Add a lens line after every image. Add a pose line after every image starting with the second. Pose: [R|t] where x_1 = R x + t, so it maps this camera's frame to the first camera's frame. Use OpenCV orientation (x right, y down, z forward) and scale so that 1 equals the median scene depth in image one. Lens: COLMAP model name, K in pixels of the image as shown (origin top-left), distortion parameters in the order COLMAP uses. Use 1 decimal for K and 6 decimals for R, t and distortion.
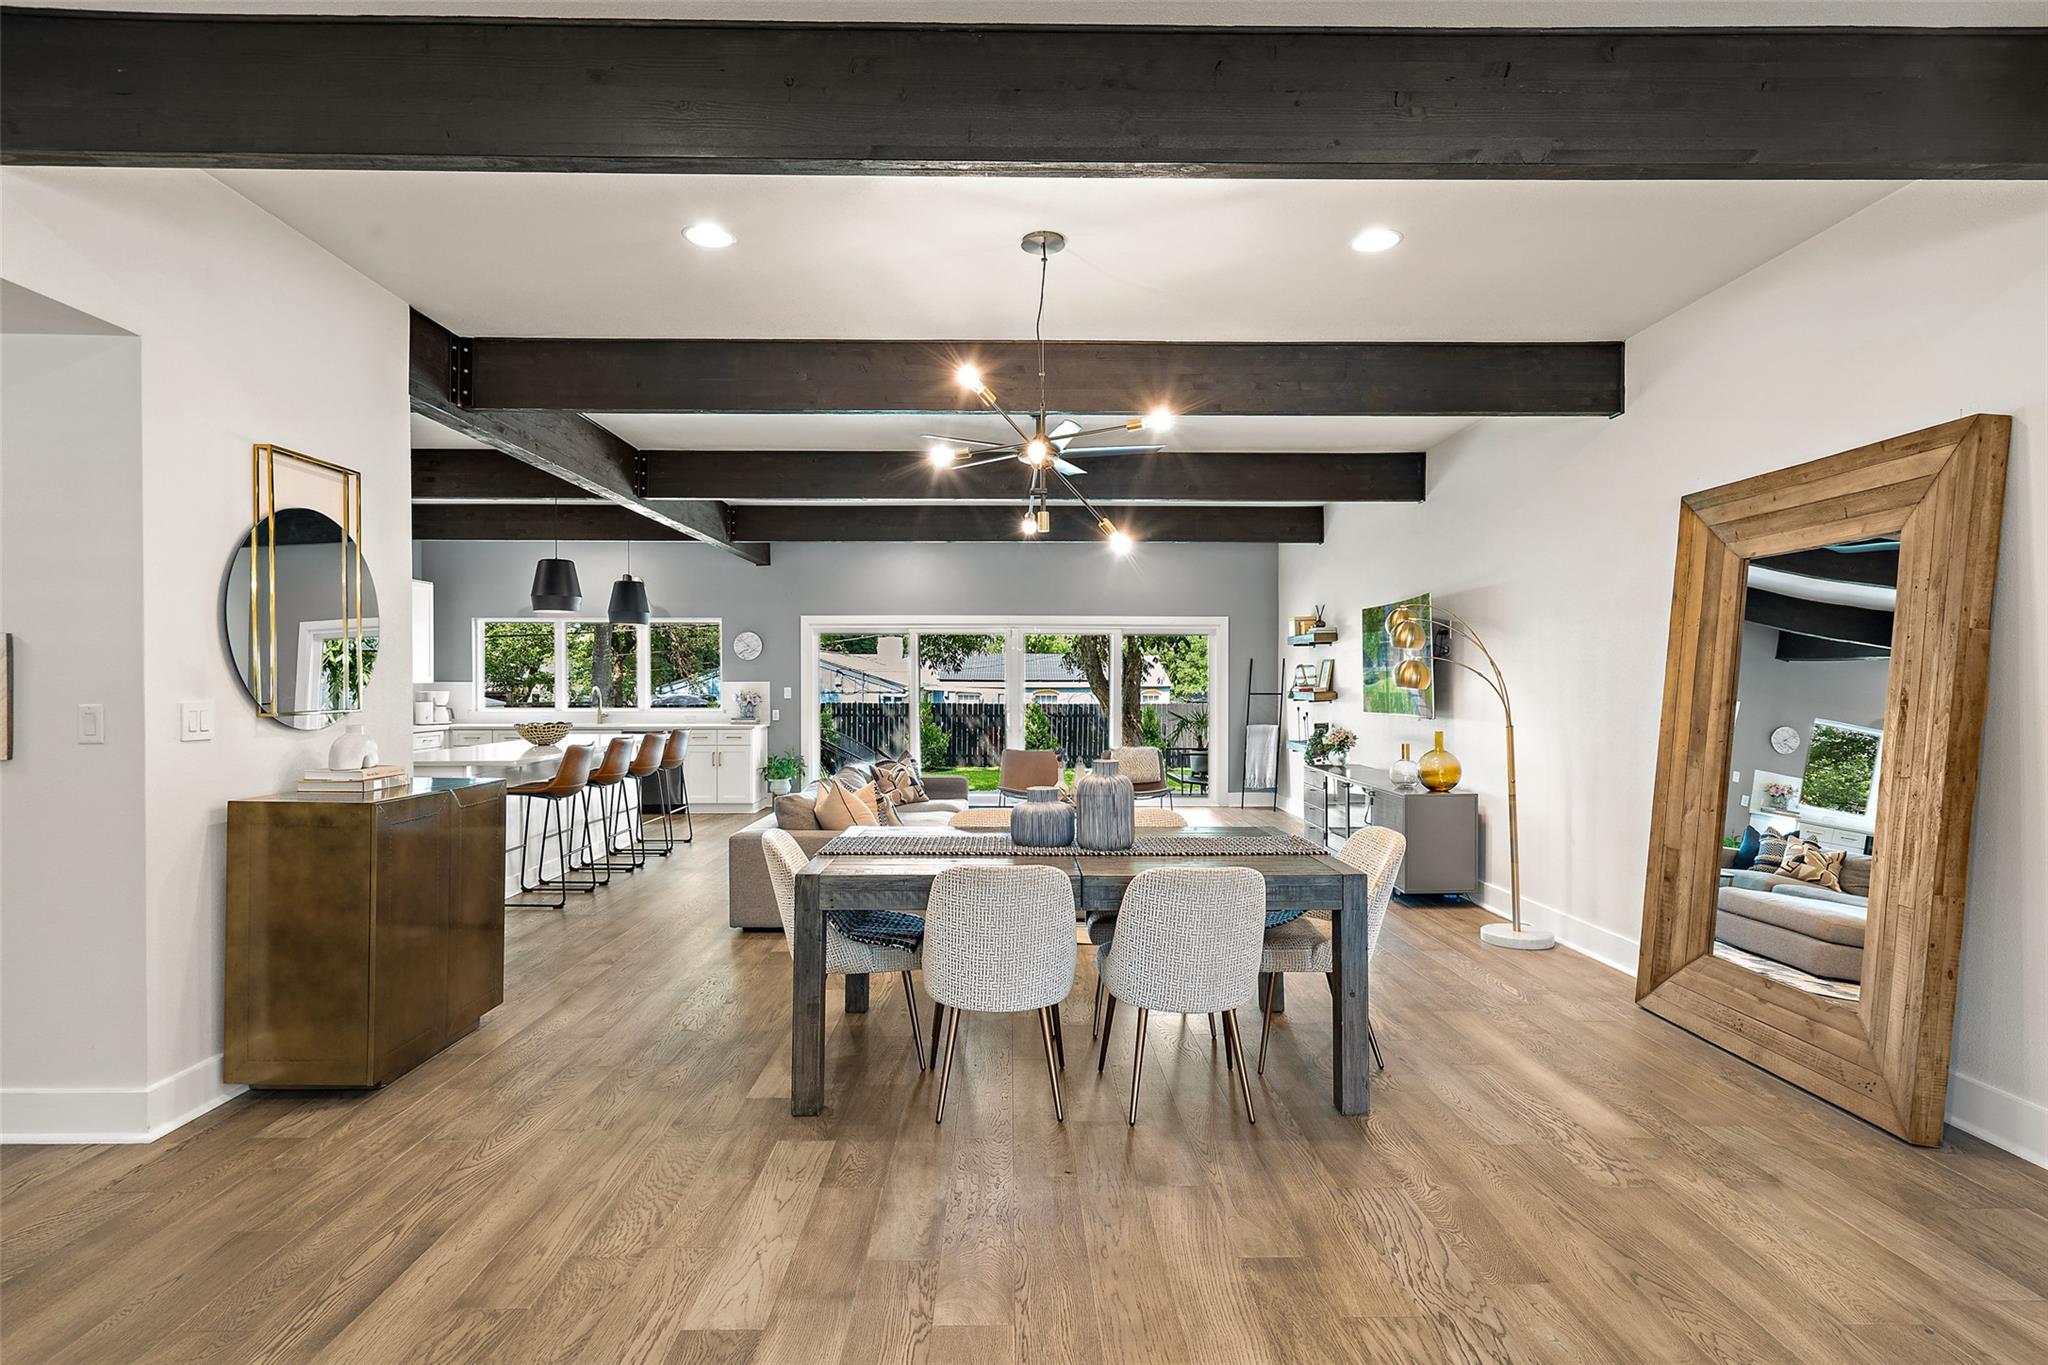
lens RADIAL K [[1017.3, 0, 1025.1], [0, 1017.3, 685.0], [0, 0, 1]] dist [0.000626, 0.000812]
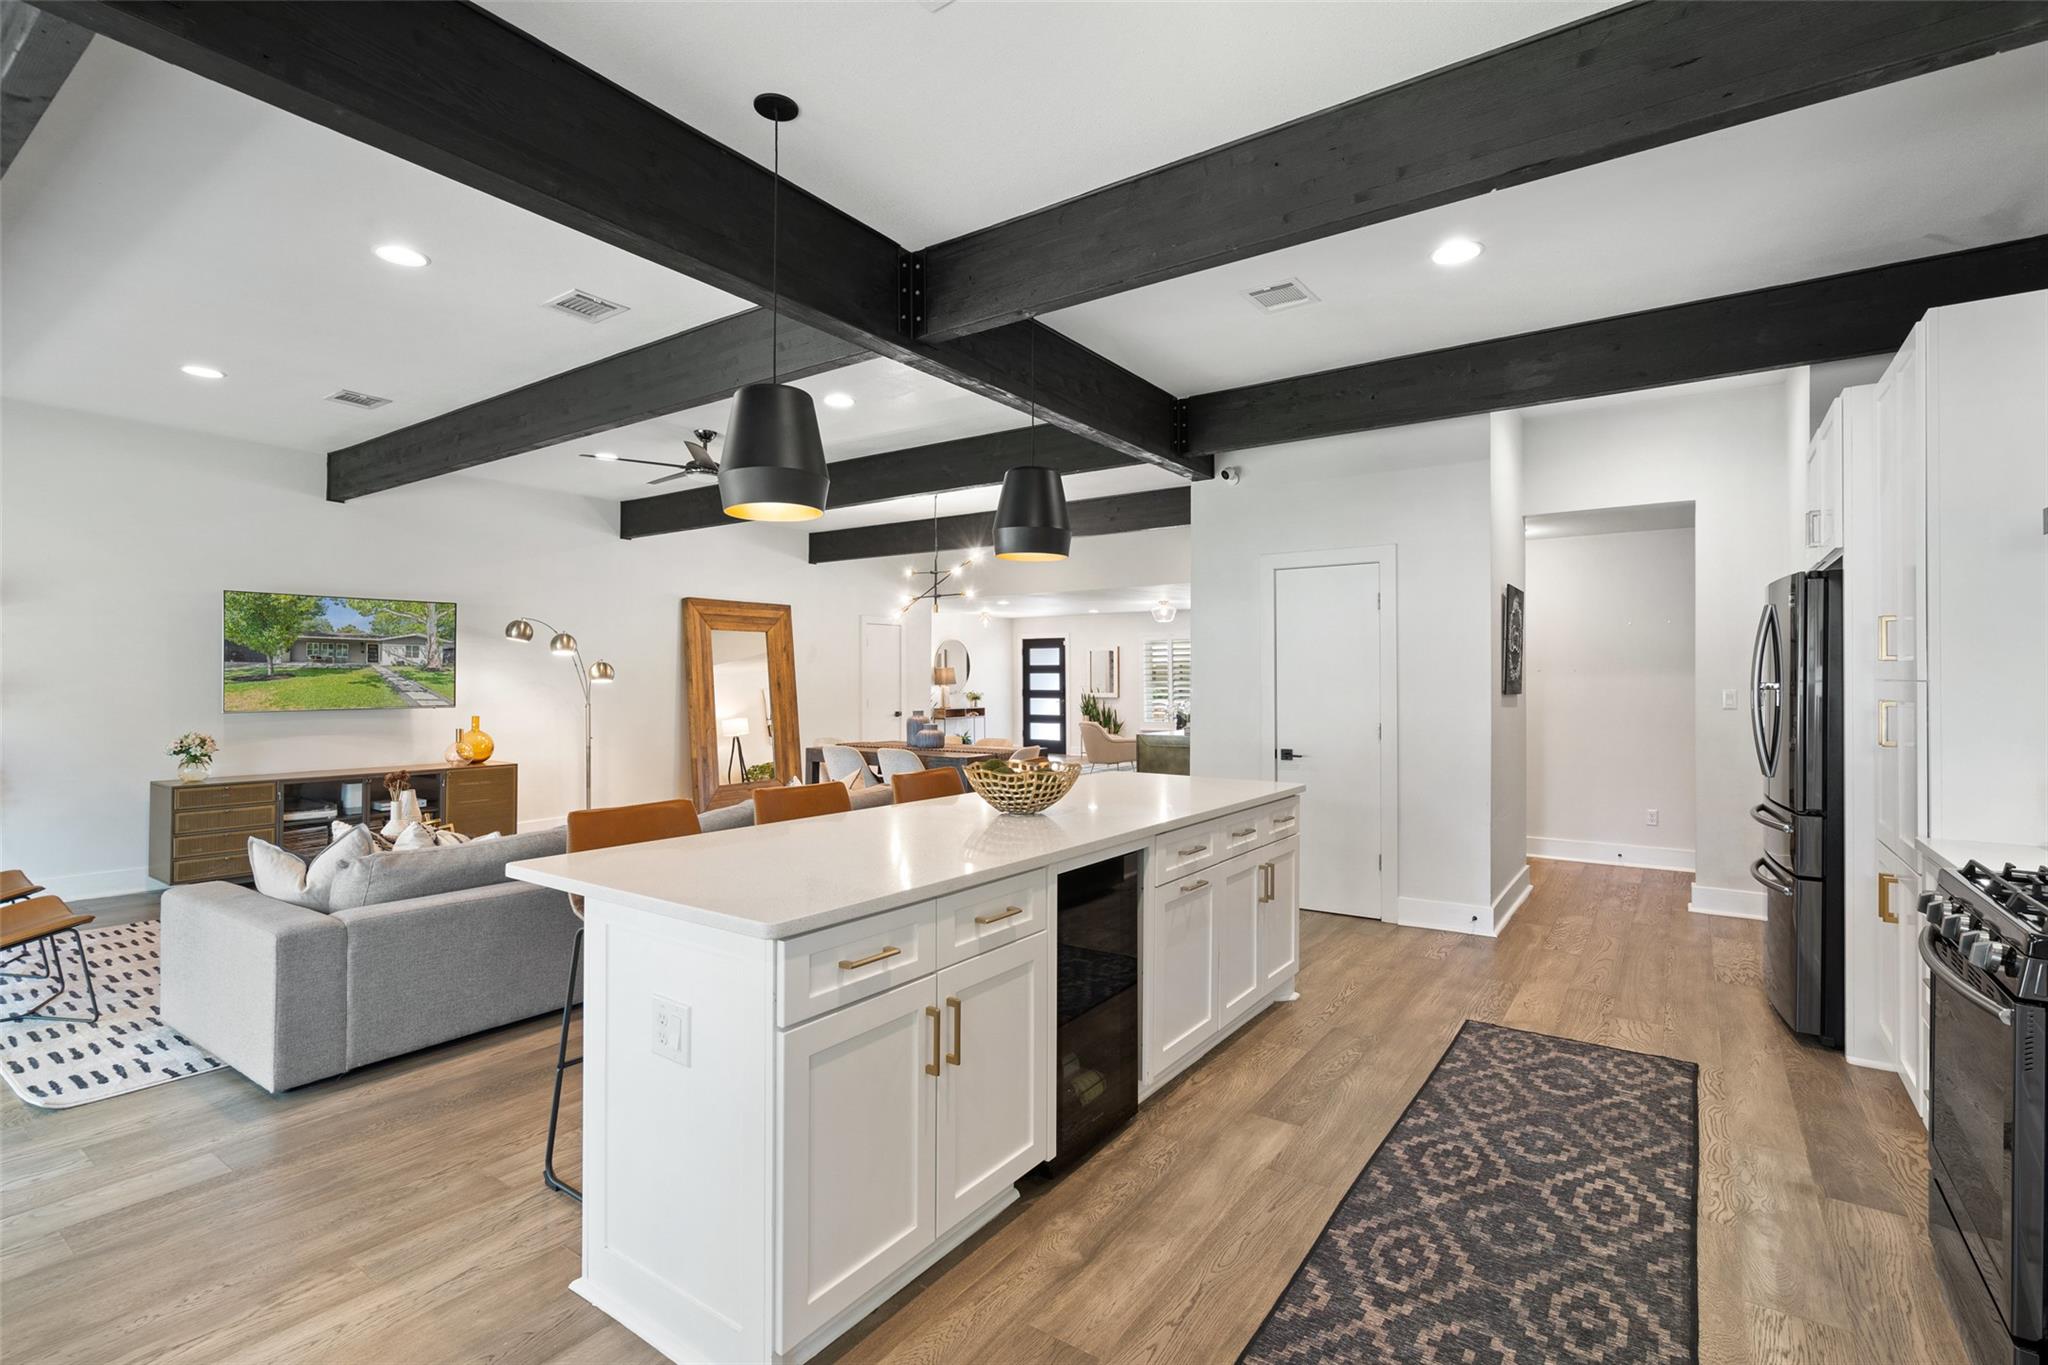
lens RADIAL K [[938.2, 0, 1028.3], [0, 938.2, 680.6], [0, 0, 1]] dist [-0.002070, 0.000445]
pose [[-0.811173, -0.000980, 0.584806, -0.574164], [0.001546, 0.999992, 0.003821, -0.001454], [-0.584805, 0.004004, -0.811164, 1.065100]]
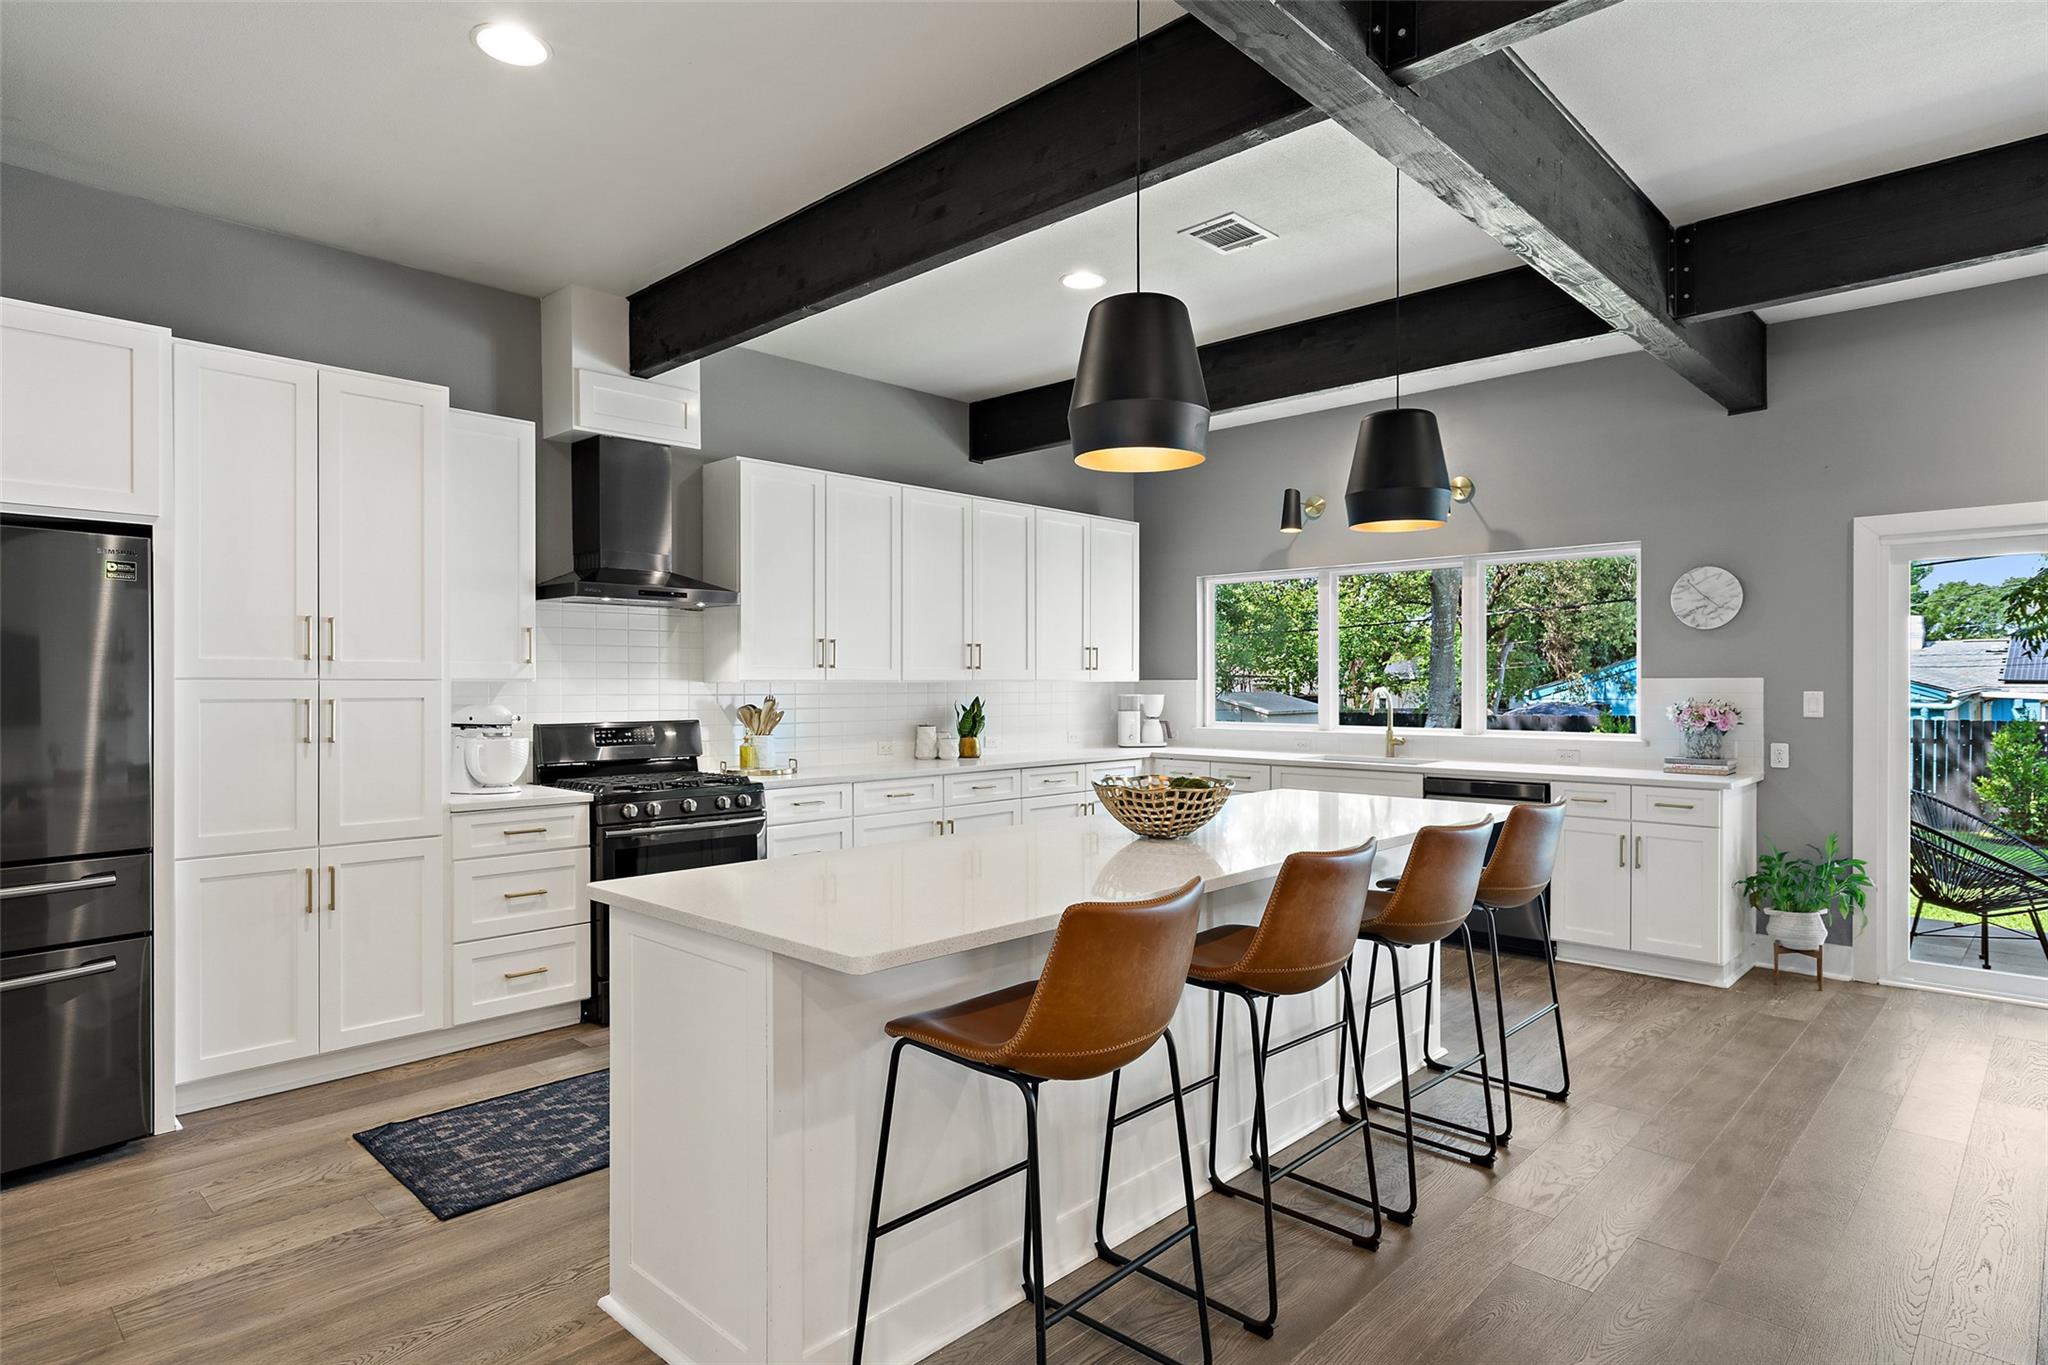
lens RADIAL K [[1107.6, 0, 1022.5], [0, 1107.6, 686.3], [0, 0, 1]] dist [0.003962, 0.000688]
pose [[0.711716, 0.001464, -0.702465, -0.170889], [-0.003032, 0.999995, -0.000987, 0.002182], [0.702460, 0.002833, 0.711717, 0.525871]]
